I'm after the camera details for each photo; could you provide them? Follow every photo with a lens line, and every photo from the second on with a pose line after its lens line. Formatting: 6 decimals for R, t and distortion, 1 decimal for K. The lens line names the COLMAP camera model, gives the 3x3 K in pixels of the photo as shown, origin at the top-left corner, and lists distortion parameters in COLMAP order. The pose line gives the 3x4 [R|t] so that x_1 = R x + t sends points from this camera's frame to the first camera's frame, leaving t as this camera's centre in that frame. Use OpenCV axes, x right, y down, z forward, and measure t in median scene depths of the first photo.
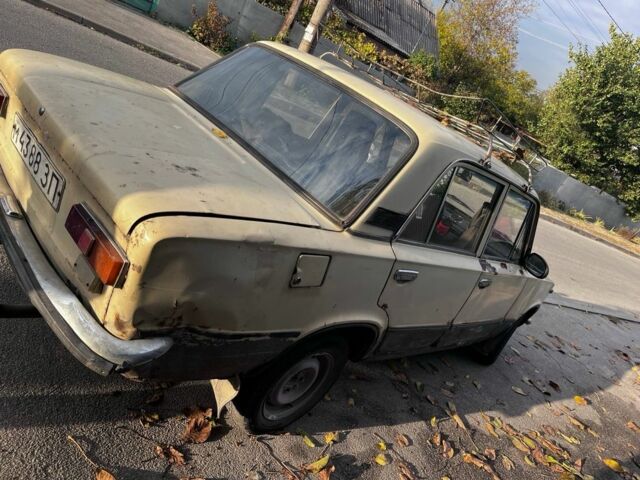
lens RADIAL K [[497.4, 0, 308.6], [0, 497.4, 240.3], [0, 0, 1]] dist [0.094009, -0.127935]
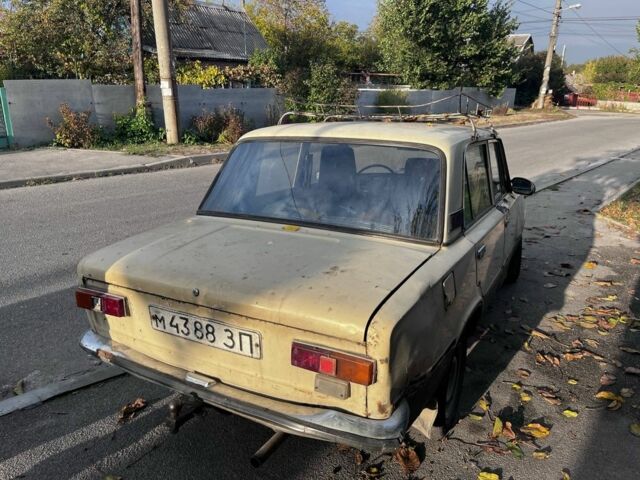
lens RADIAL K [[497.4, 0, 308.6], [0, 497.4, 240.3], [0, 0, 1]] dist [0.094009, -0.127935]
pose [[0.850096, -0.505611, 0.147292, -0.188943], [0.506761, 0.861477, 0.032428, -0.119762], [-0.143284, 0.047074, 0.988561, -0.075939]]
